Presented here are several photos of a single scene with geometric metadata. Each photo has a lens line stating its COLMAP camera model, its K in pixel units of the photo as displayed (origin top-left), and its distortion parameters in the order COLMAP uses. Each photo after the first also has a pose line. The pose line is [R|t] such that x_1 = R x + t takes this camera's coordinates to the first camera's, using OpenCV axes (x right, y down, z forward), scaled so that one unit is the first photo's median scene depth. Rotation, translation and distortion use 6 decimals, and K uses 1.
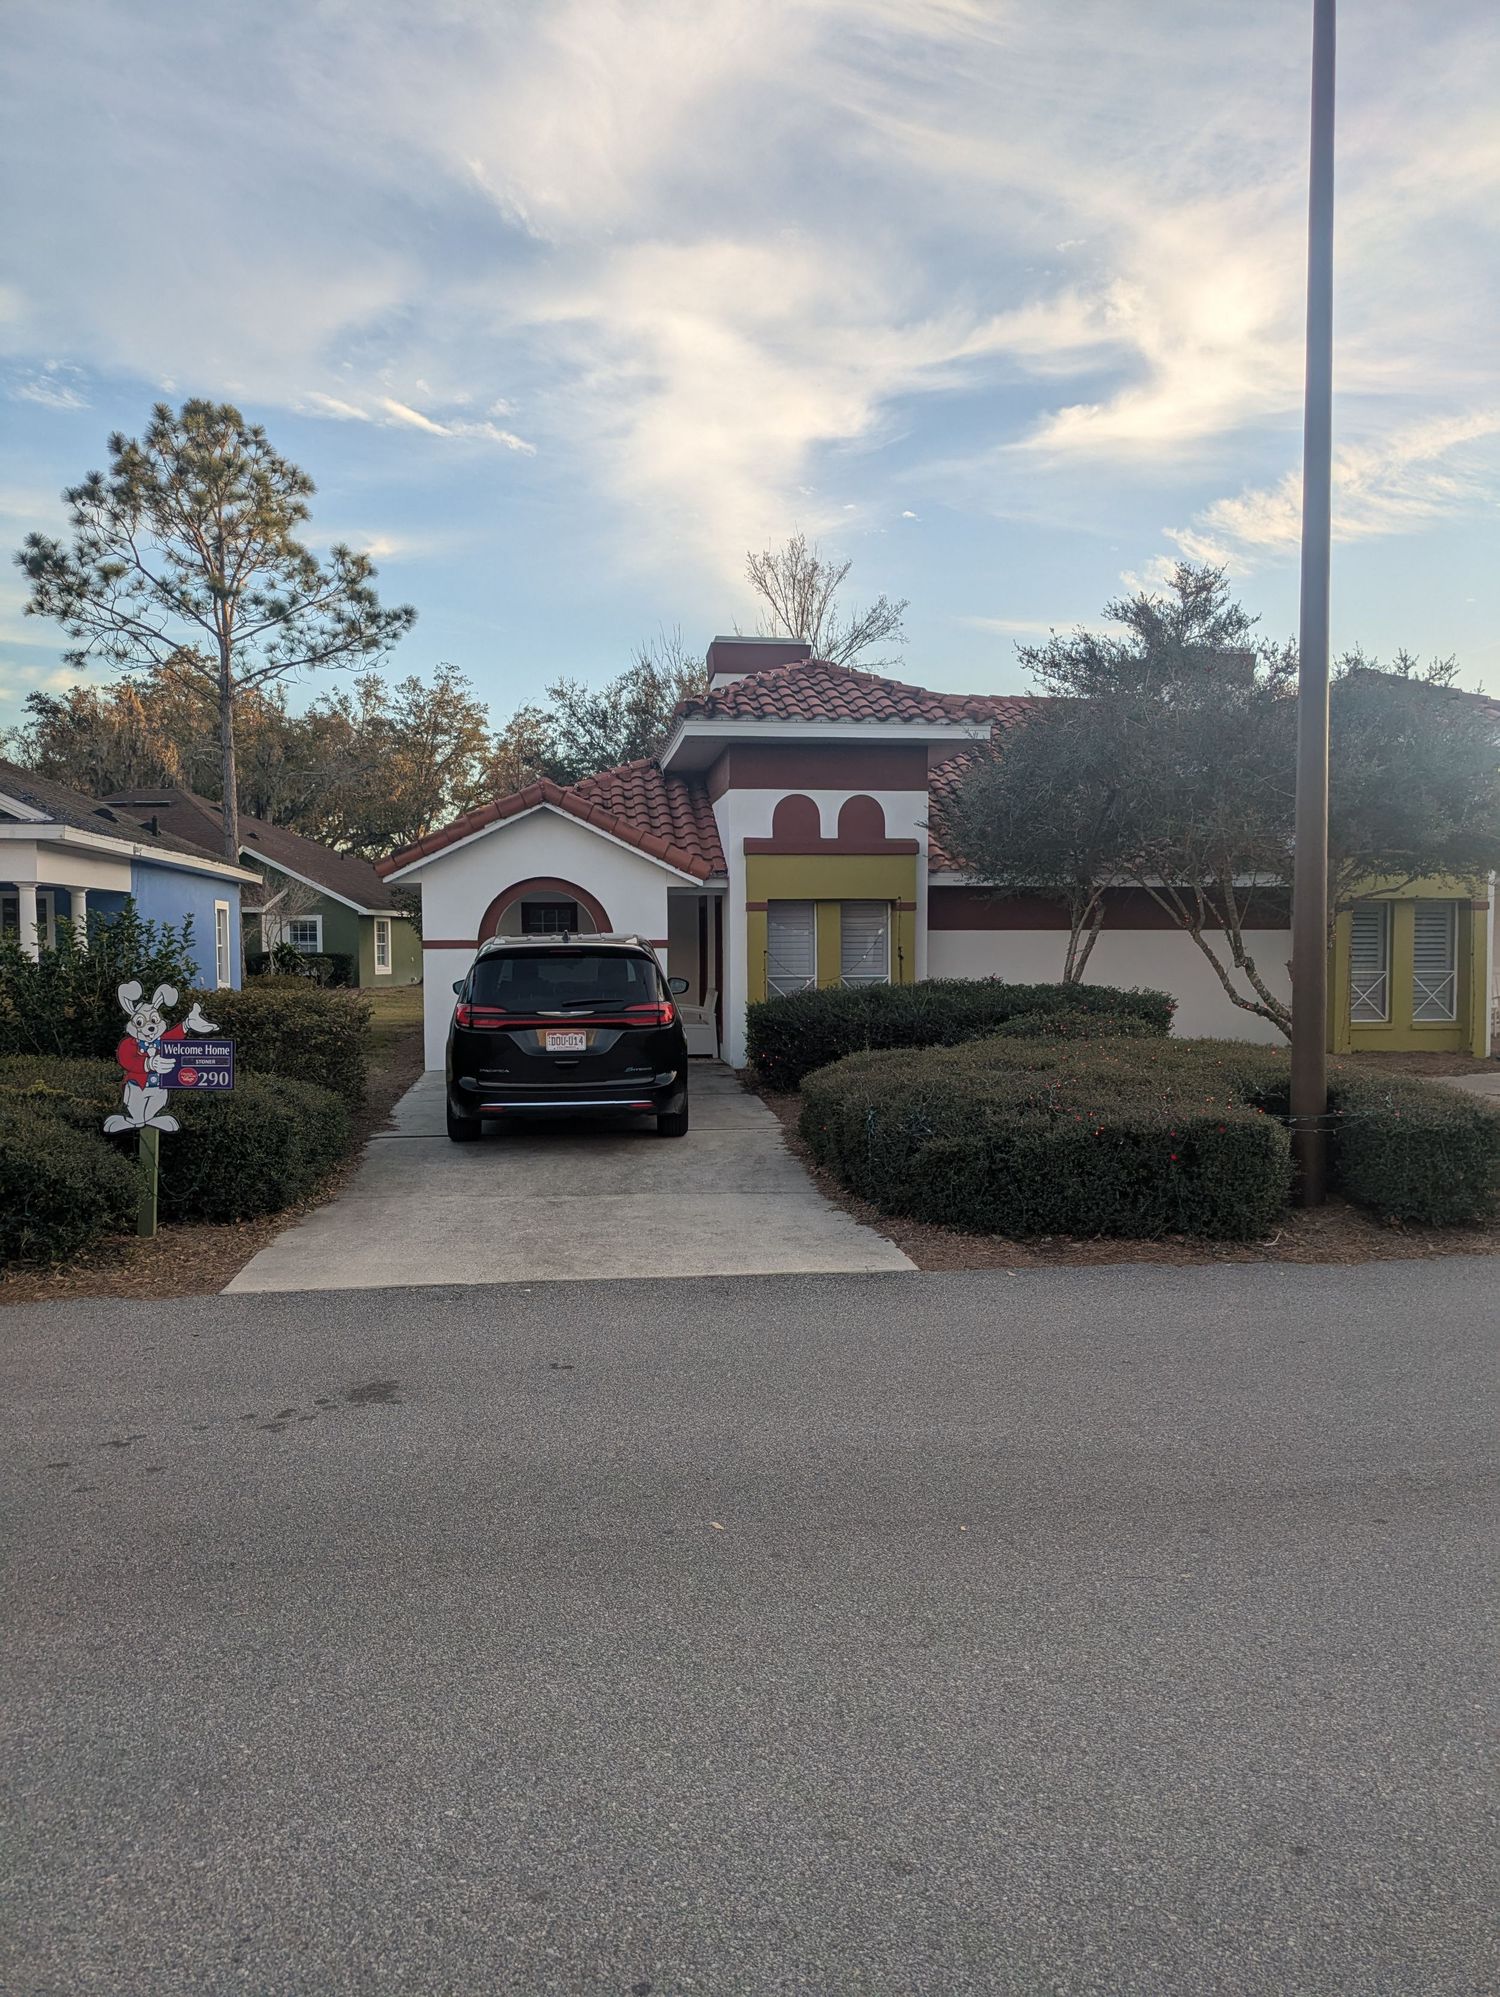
lens RADIAL K [[1459.5, 0, 750.7], [0, 1459.5, 1011.3], [0, 0, 1]] dist [0.045673, -0.035493]
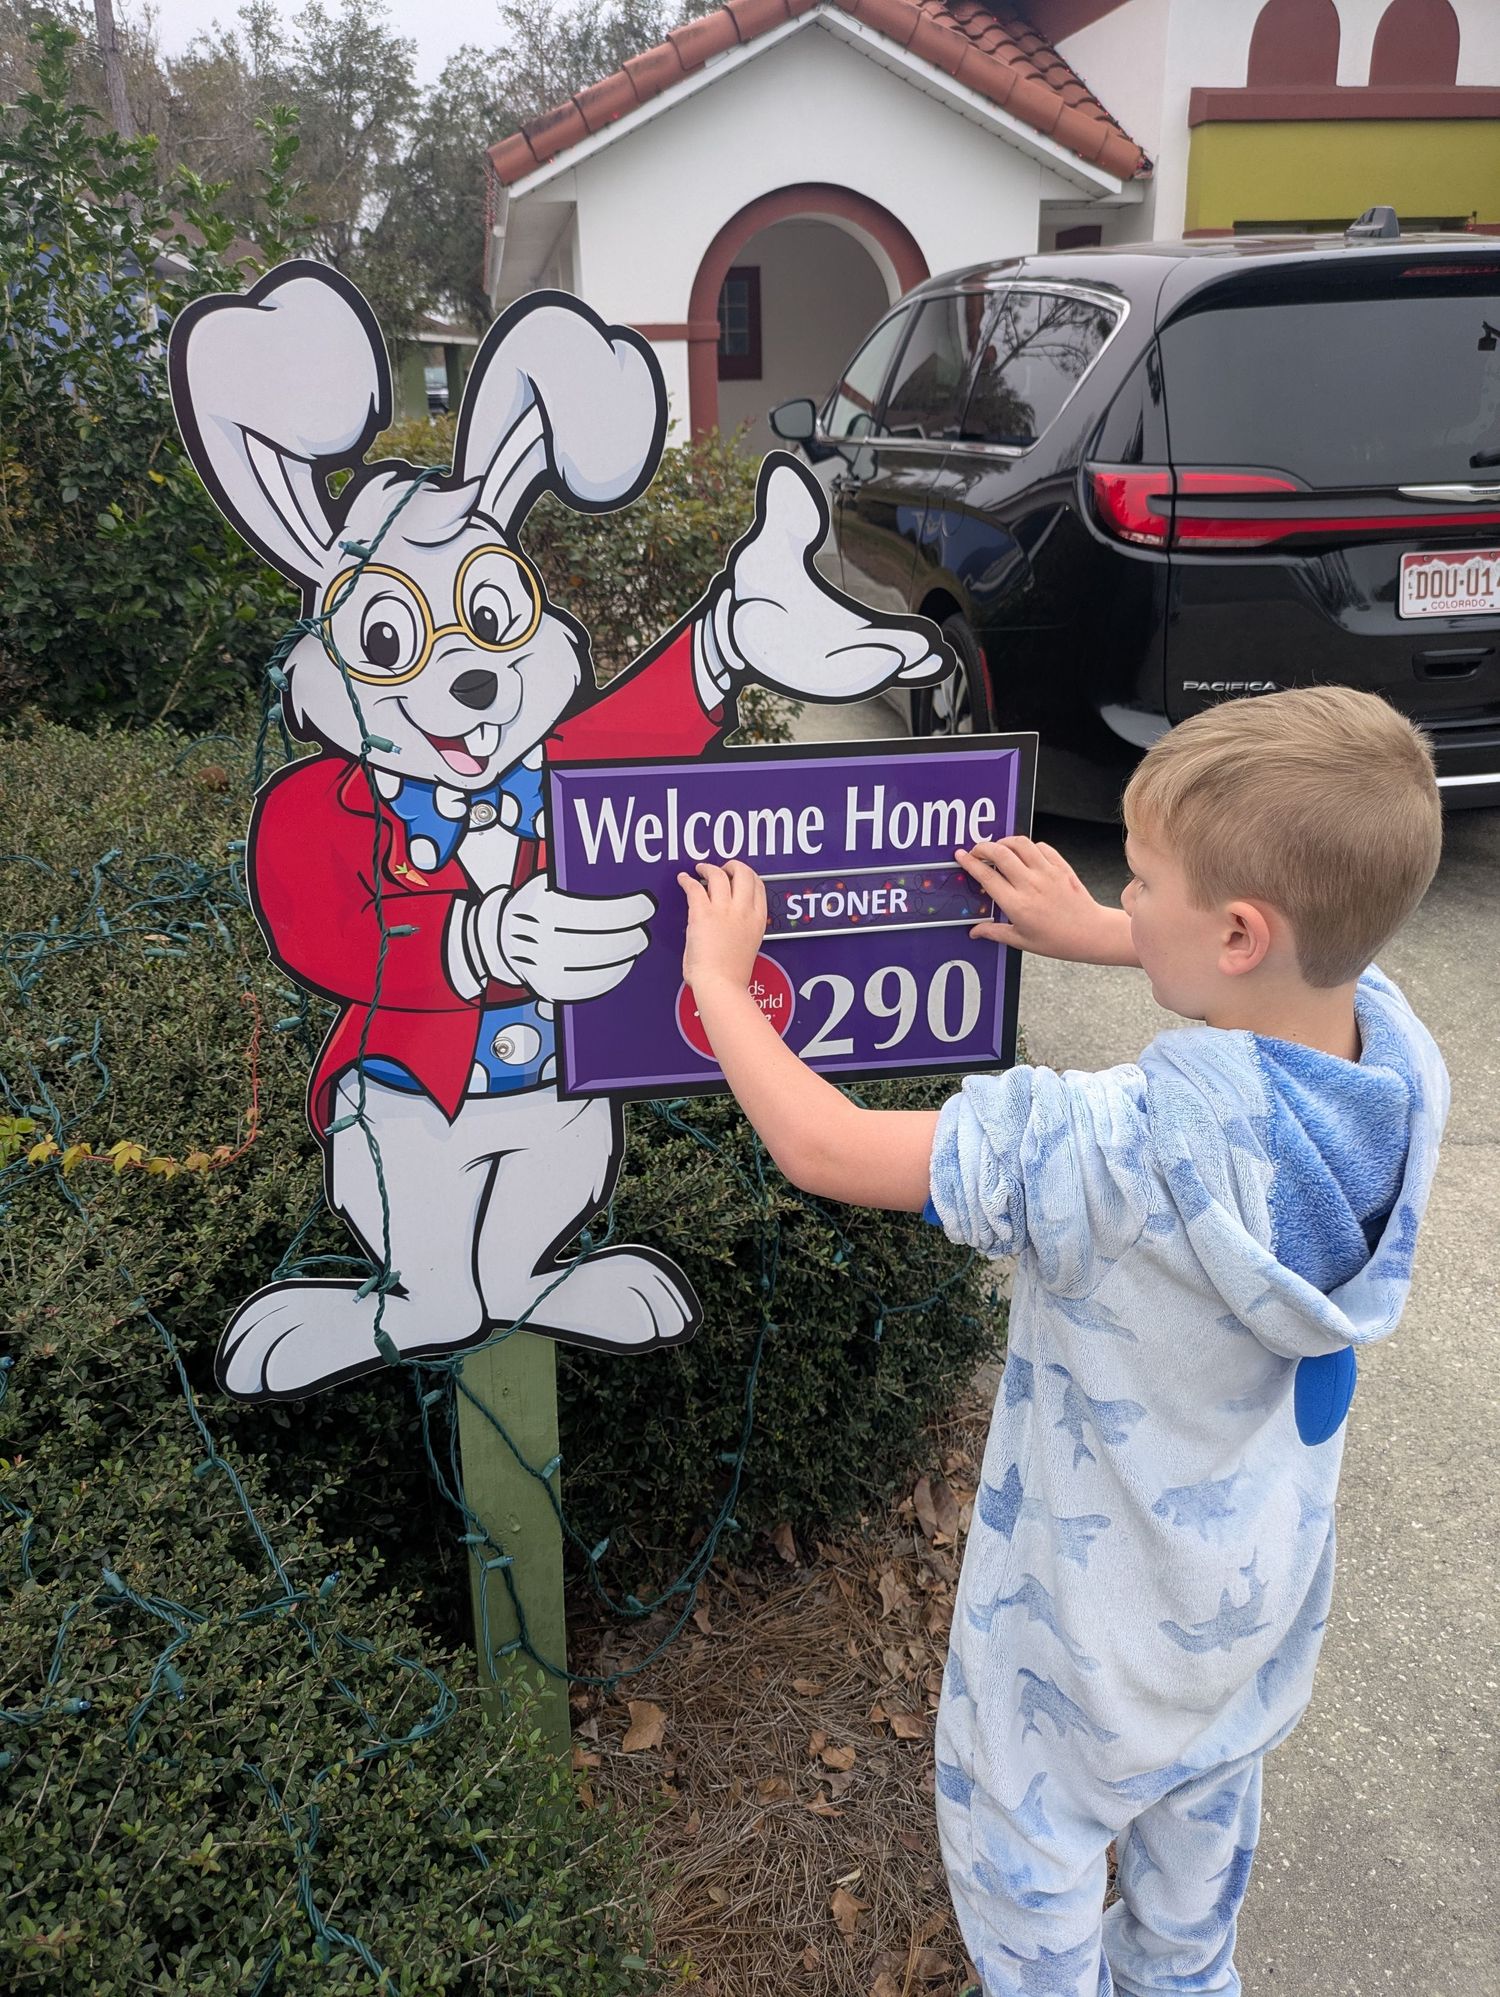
lens RADIAL K [[1459.5, 0, 754.4], [0, 1459.5, 1002.6], [0, 0, 1]] dist [0.045673, -0.035493]
pose [[0.999176, -0.020905, 0.034800, -0.079433], [0.007750, 0.939684, 0.341955, -0.001253], [-0.039850, -0.341404, 0.939072, 0.177244]]
